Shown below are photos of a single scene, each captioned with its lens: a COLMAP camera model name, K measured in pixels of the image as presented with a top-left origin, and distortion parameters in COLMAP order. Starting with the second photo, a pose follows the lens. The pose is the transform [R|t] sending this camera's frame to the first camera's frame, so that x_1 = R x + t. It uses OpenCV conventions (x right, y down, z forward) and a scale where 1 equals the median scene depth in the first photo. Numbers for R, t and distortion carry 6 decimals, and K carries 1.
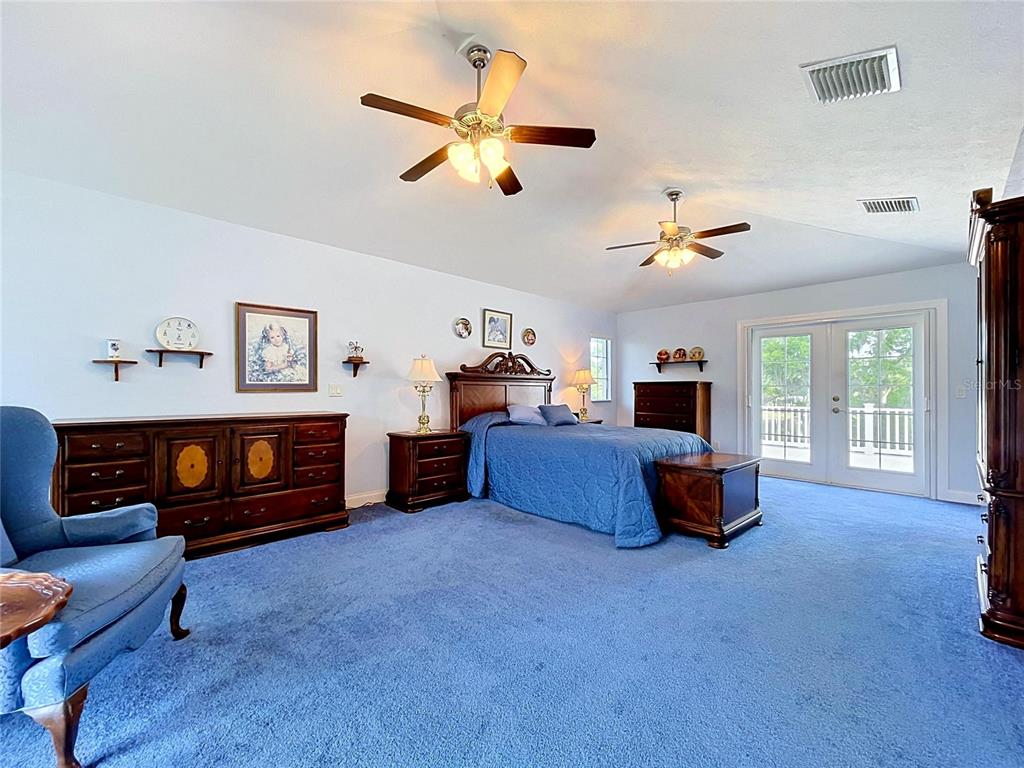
lens RADIAL K [[417.9, 0, 506.7], [0, 417.9, 390.3], [0, 0, 1]] dist [0.000435, -0.000272]
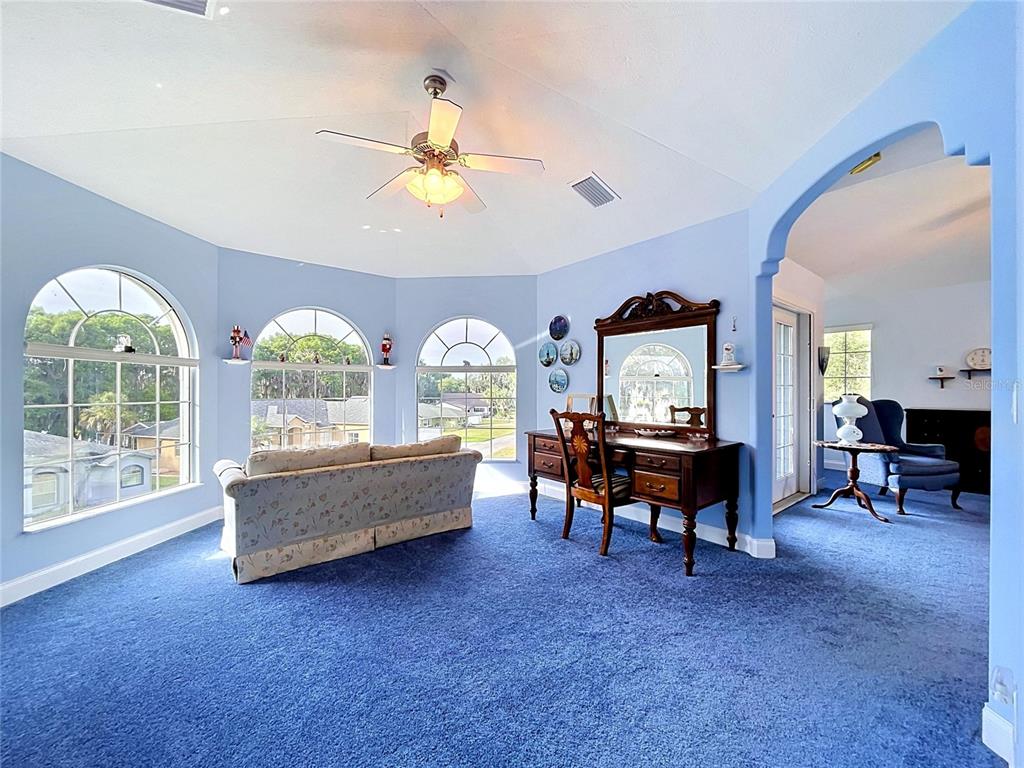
lens RADIAL K [[417.9, 0, 506.7], [0, 417.9, 390.3], [0, 0, 1]] dist [0.000435, -0.000272]
pose [[-0.063902, -0.002918, -0.997952, 1.445964], [-0.002734, 0.999992, -0.002749, -0.006284], [0.997952, 0.002553, -0.063909, -1.118204]]
